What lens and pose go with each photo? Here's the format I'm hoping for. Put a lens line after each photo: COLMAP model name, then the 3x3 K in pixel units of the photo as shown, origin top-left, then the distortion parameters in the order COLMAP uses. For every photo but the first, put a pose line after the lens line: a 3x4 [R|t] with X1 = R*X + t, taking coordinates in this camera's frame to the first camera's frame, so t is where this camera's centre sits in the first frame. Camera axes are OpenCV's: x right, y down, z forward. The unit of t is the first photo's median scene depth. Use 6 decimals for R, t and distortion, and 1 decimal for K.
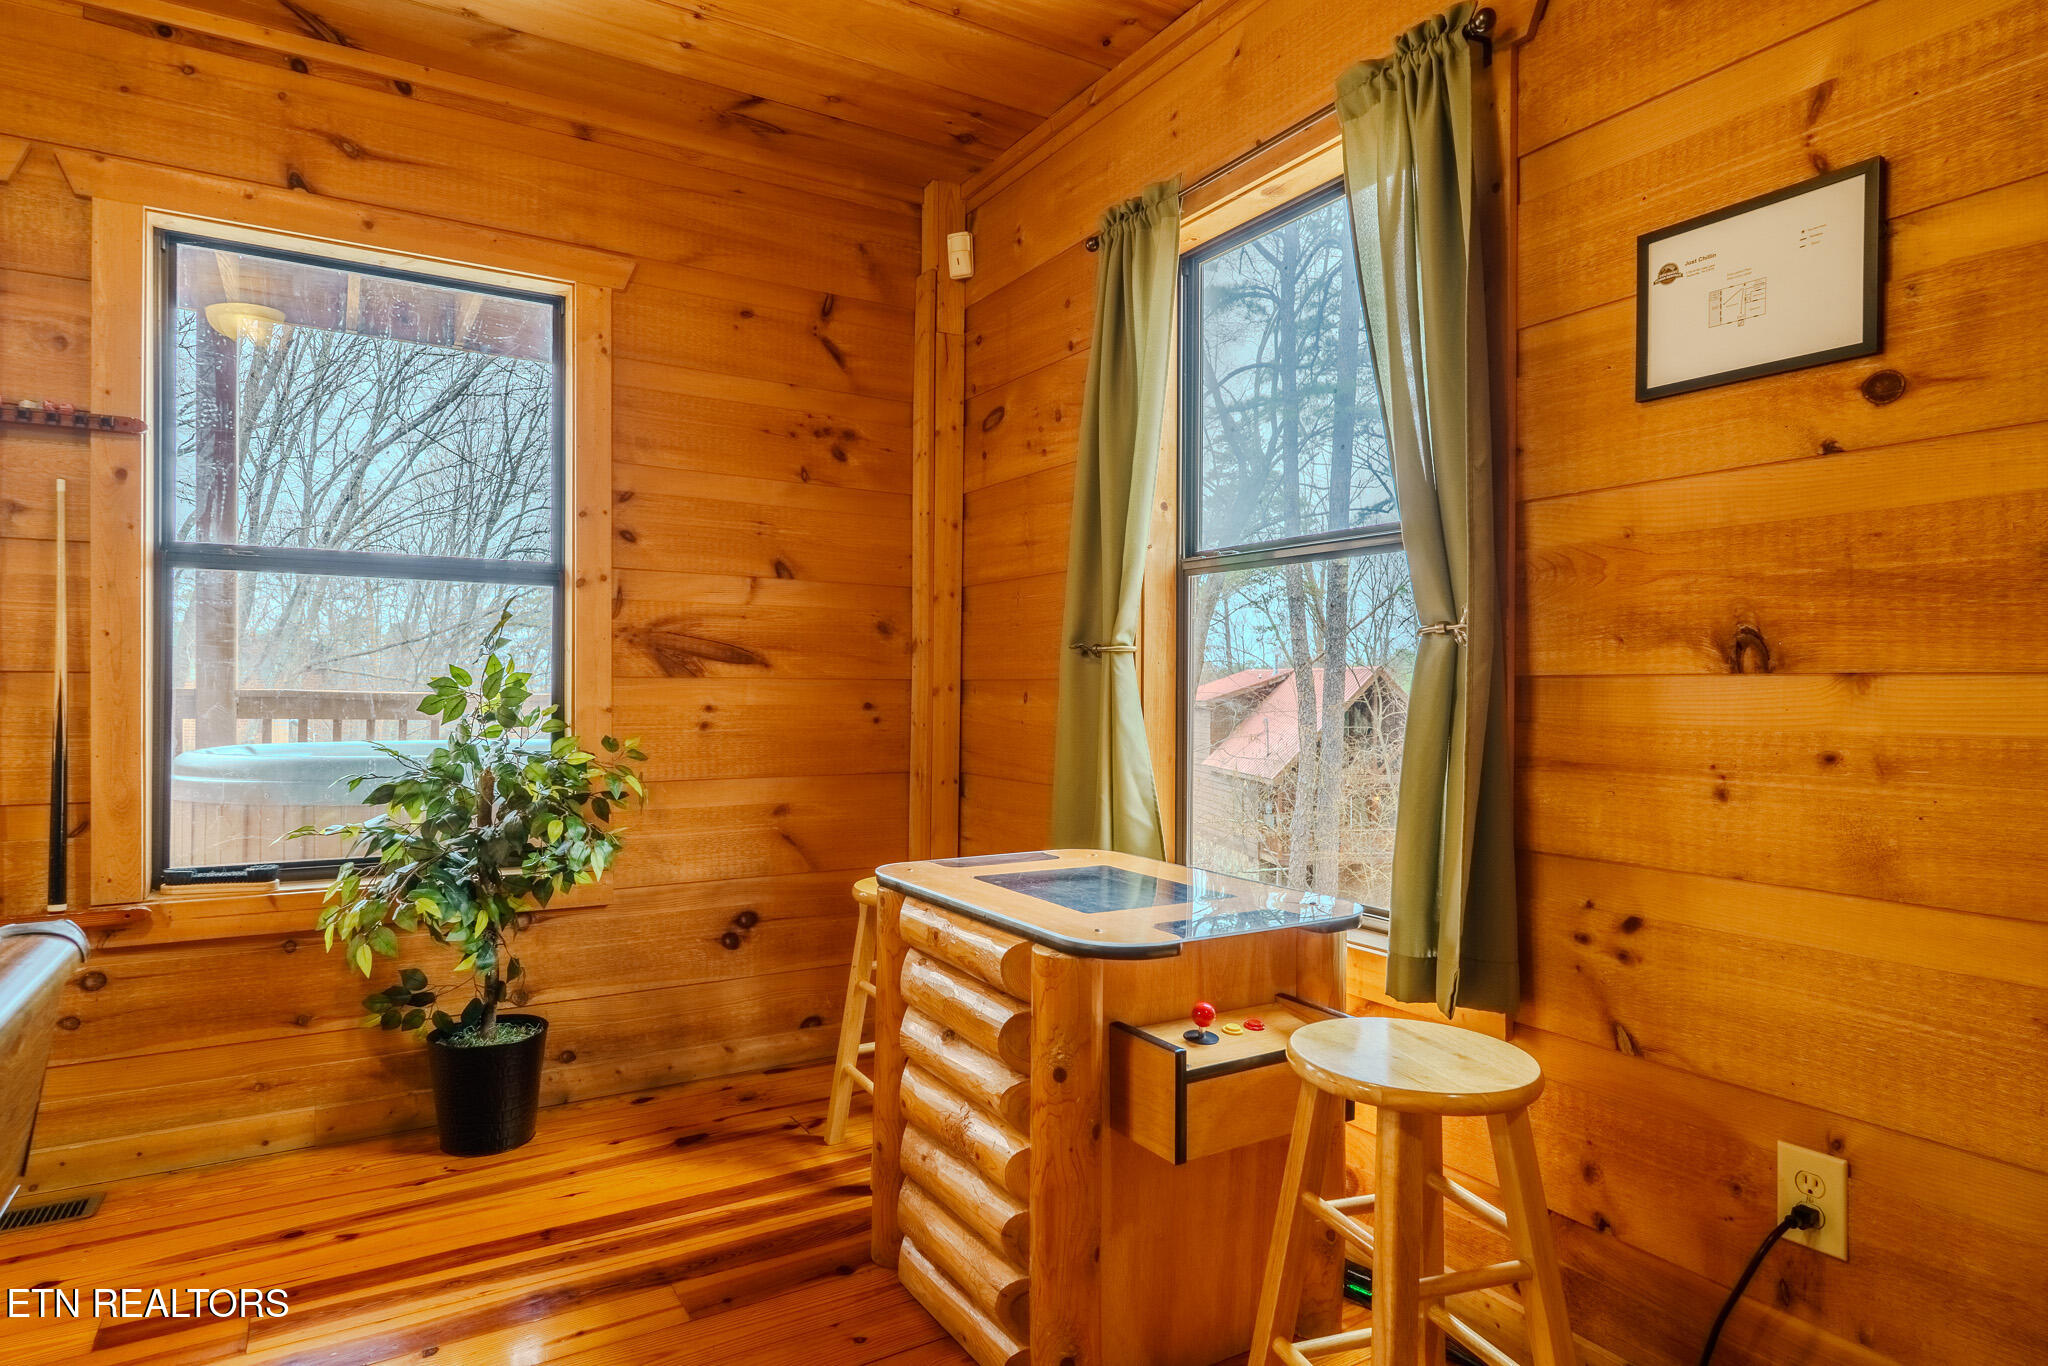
lens RADIAL K [[1136.5, 0, 1016.6], [0, 1136.5, 683.7], [0, 0, 1]] dist [0.000051, -0.000394]
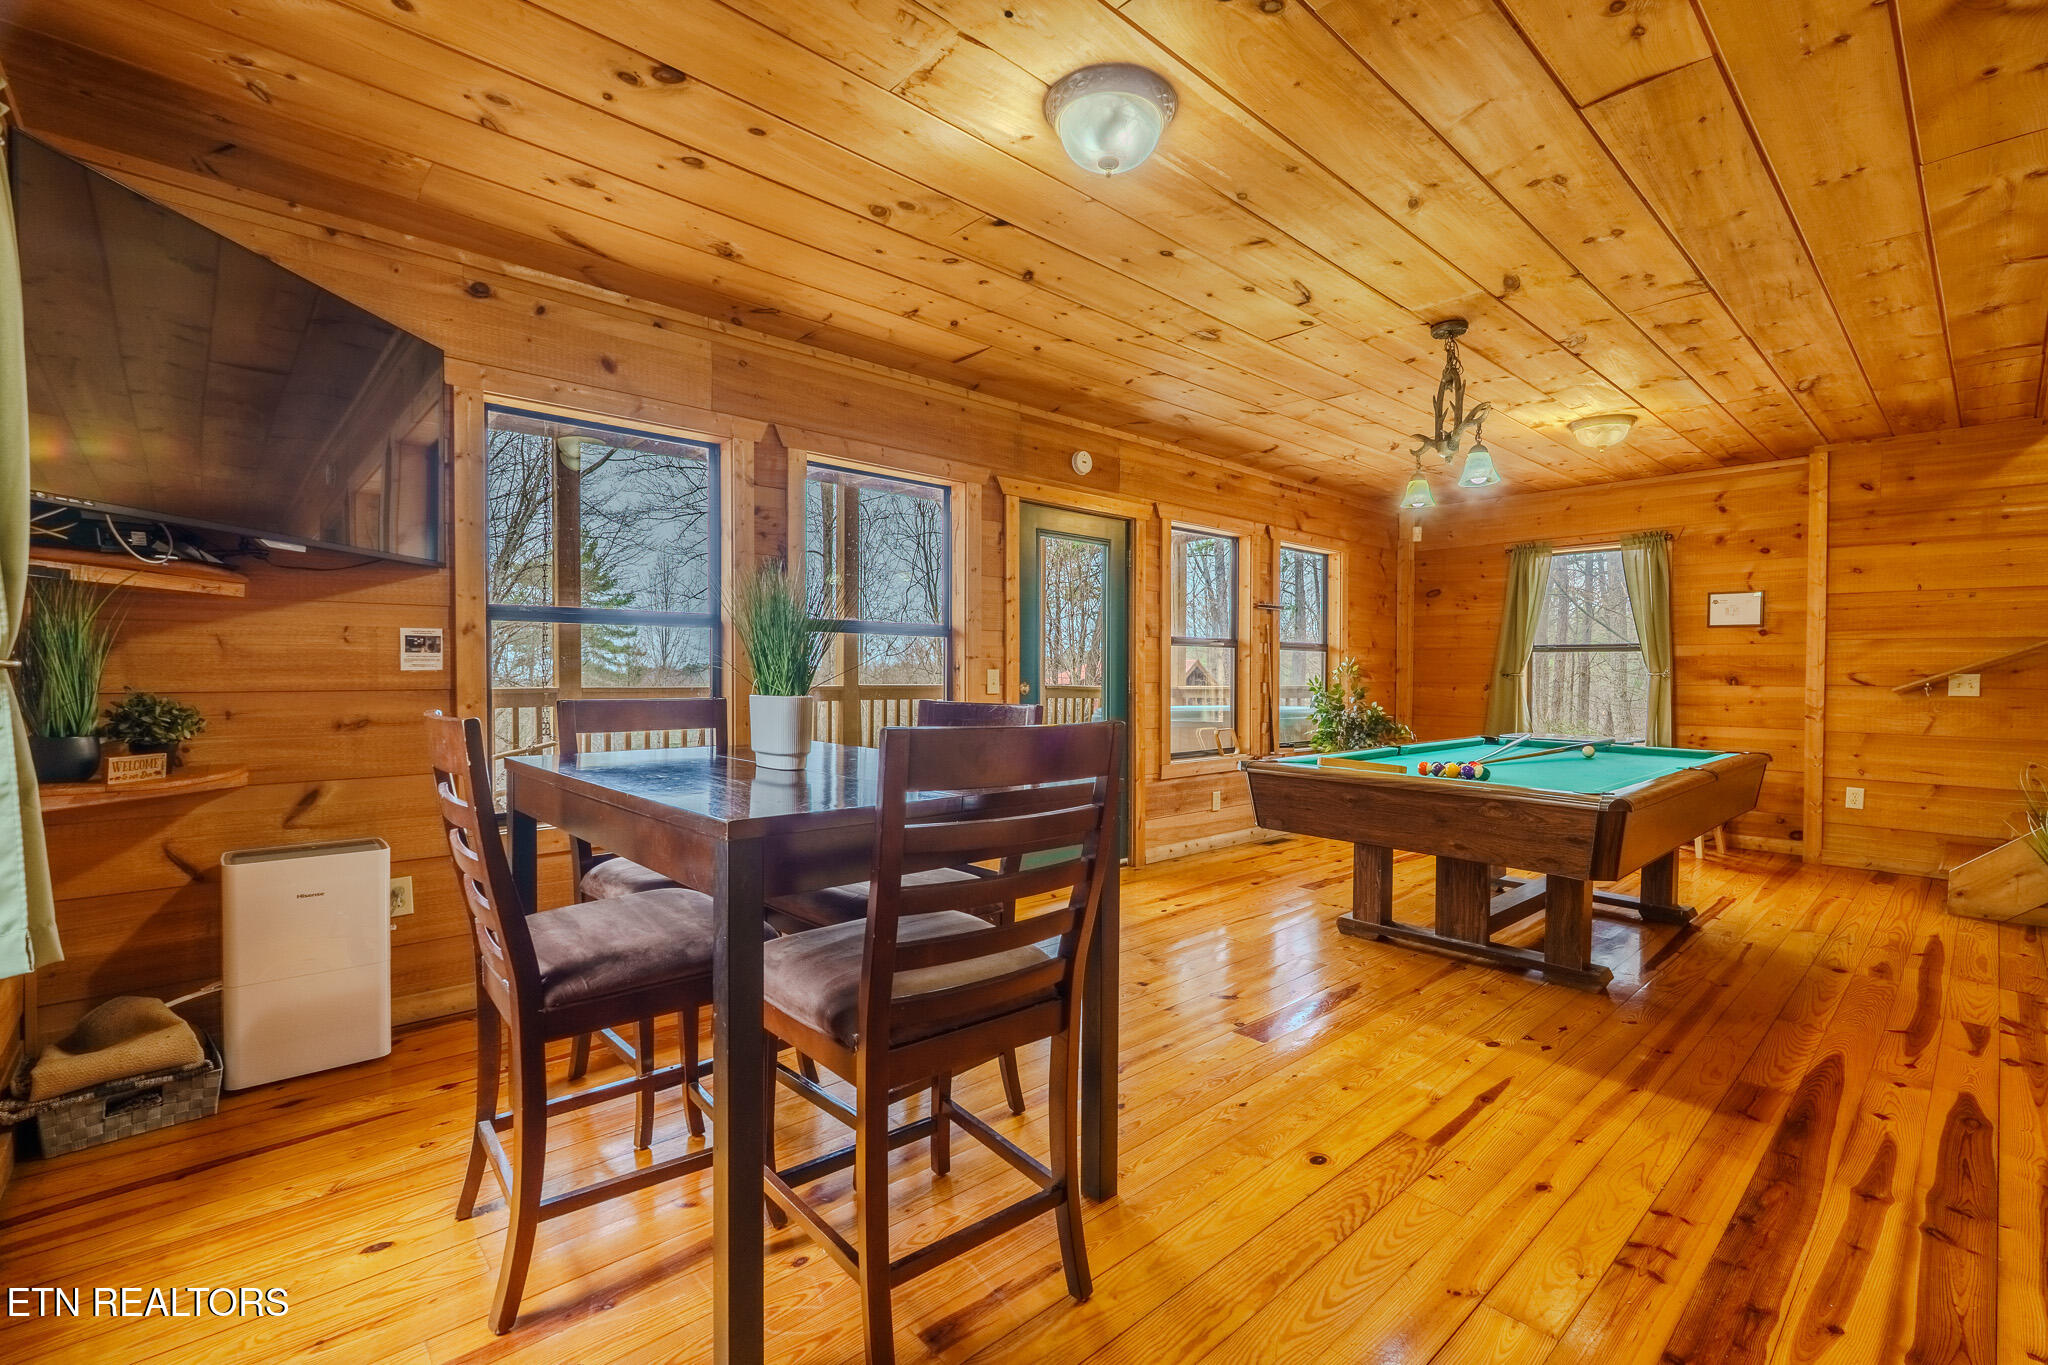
lens RADIAL K [[903.2, 0, 1035.4], [0, 903.2, 680.0], [0, 0, 1]] dist [-0.004286, 0.001056]
pose [[0.978183, 0.001327, 0.207742, -3.050533], [-0.003156, 0.999959, 0.008471, -0.053663], [-0.207722, -0.008942, 0.978147, -2.148952]]
